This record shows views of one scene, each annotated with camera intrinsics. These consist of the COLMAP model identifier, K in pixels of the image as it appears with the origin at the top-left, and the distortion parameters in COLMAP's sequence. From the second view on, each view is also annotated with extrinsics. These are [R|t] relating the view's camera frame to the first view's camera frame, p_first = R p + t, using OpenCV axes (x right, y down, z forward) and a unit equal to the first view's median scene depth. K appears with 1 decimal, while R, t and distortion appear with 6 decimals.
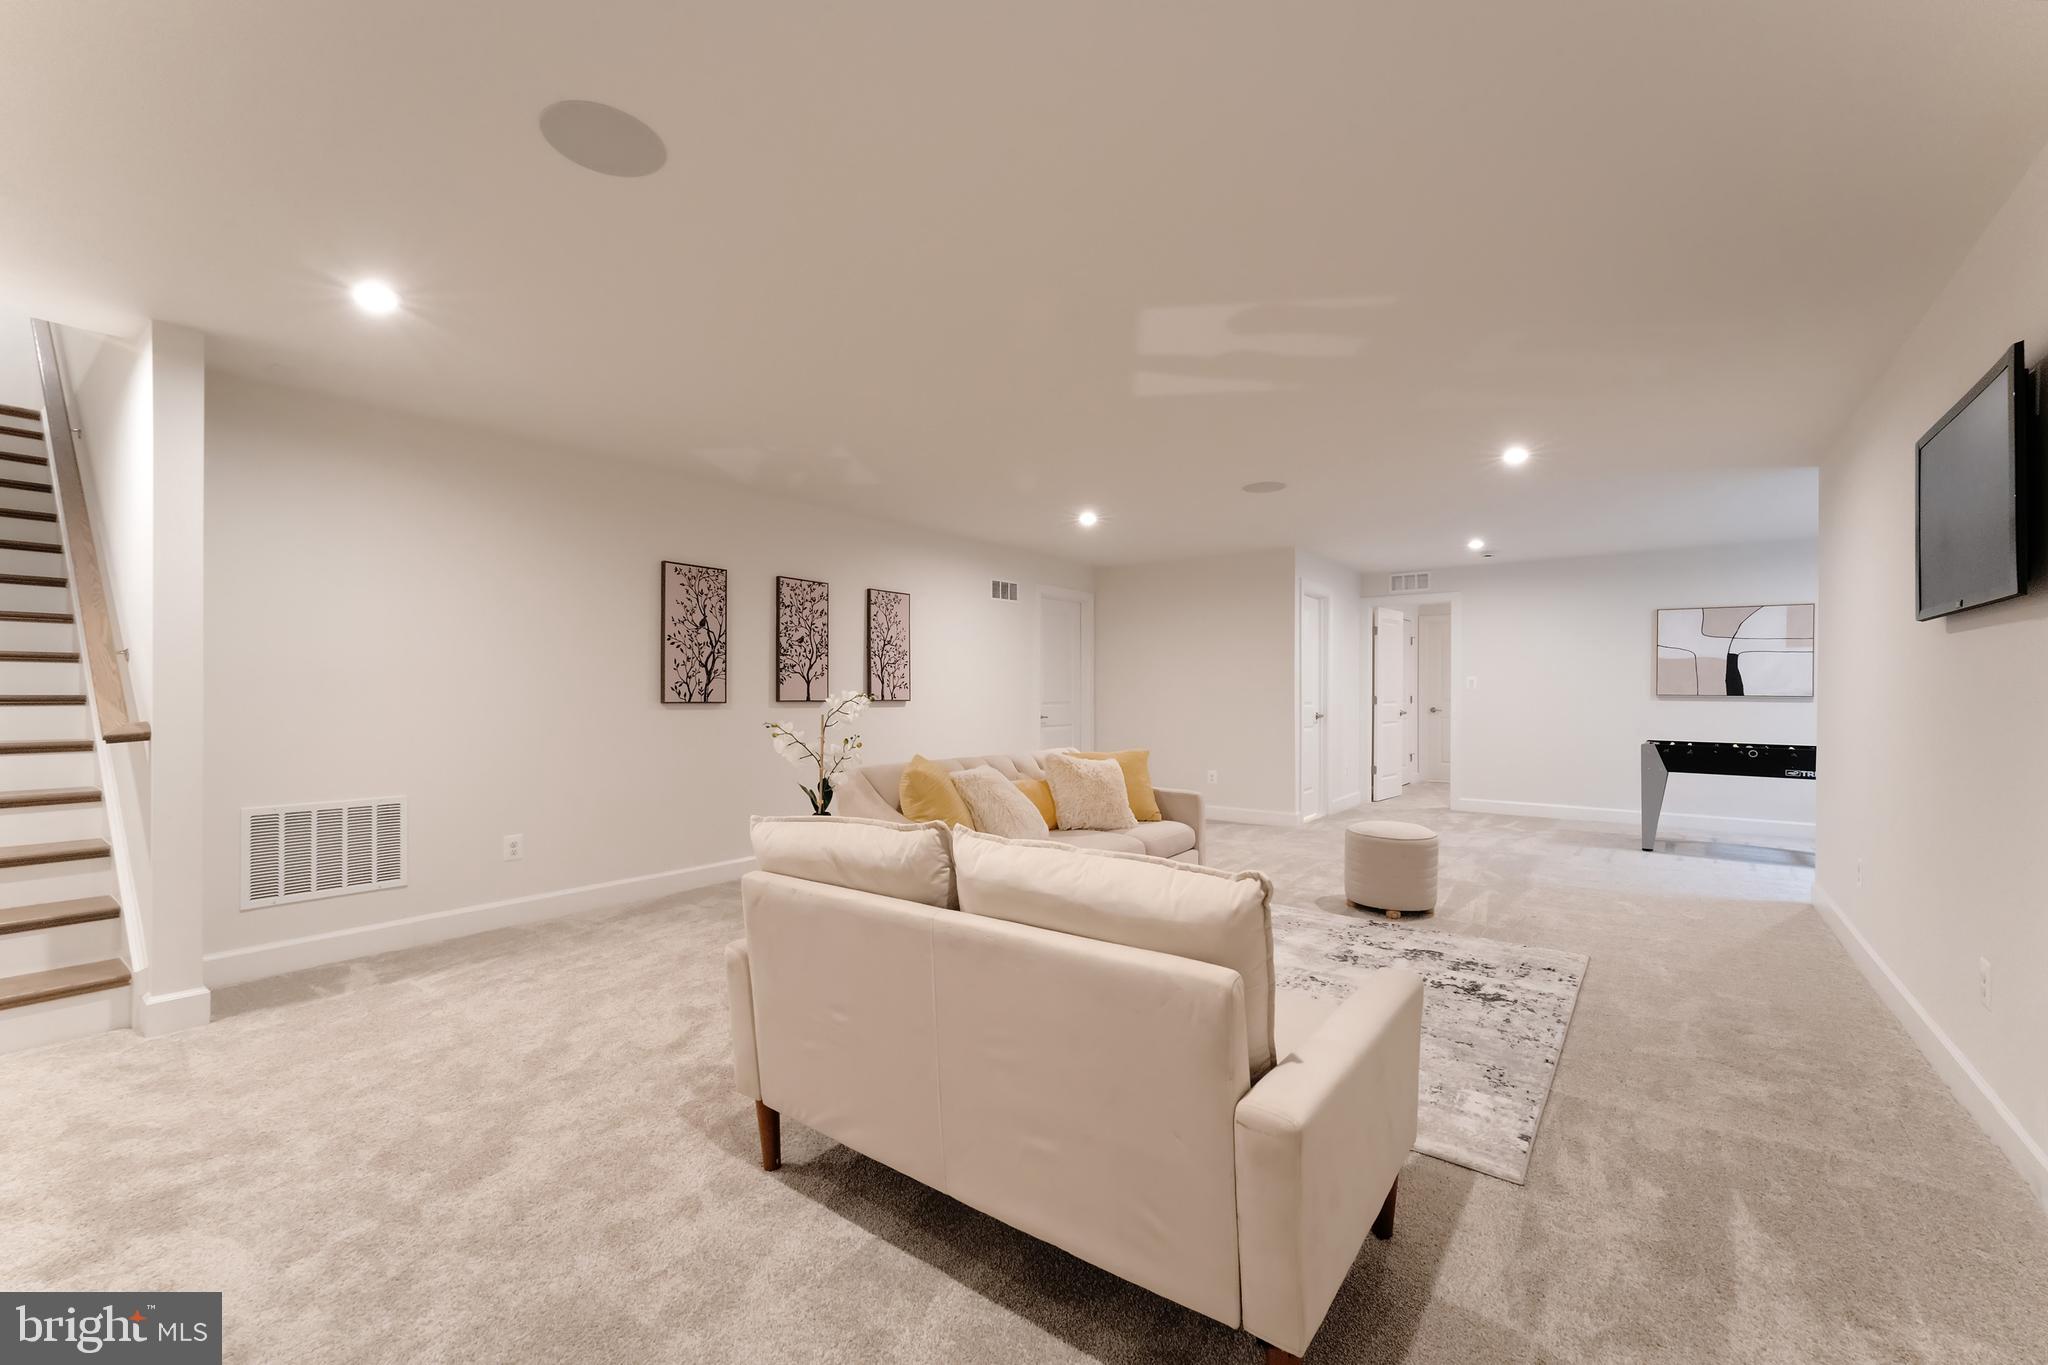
lens RADIAL K [[819.4, 0, 1012.8], [0, 819.4, 686.5], [0, 0, 1]] dist [-0.006593, -0.000572]
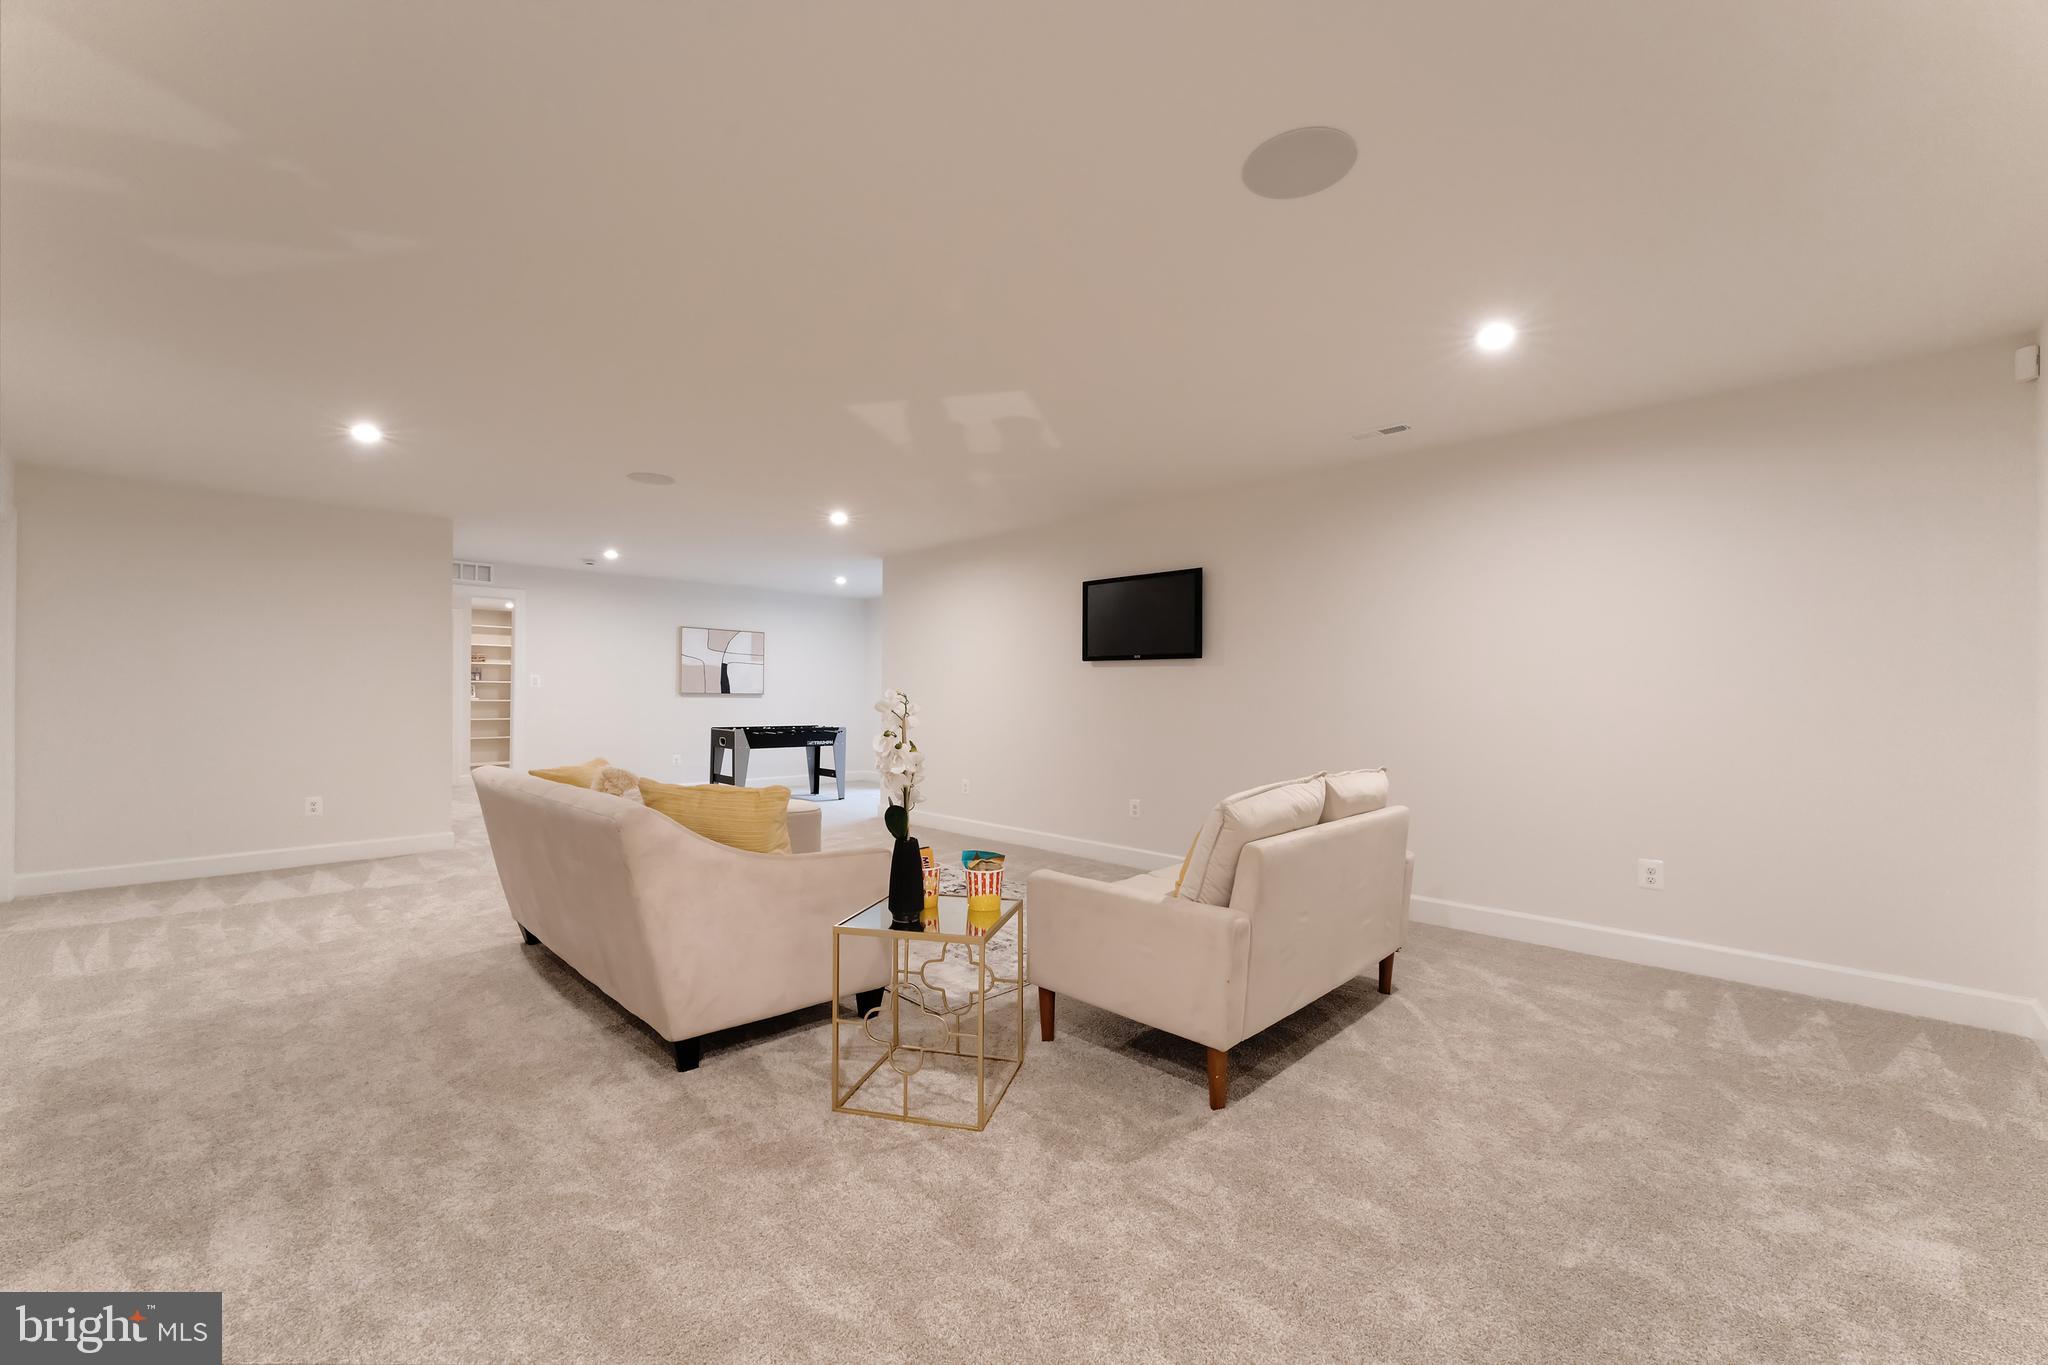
lens RADIAL K [[819.4, 0, 1011.4], [0, 819.4, 689.4], [0, 0, 1]] dist [-0.006593, -0.000572]
pose [[0.148402, -0.000802, 0.988927, -0.423817], [-0.006086, 0.999980, 0.001725, -0.001519], [-0.988908, -0.006274, 0.148394, 0.319513]]
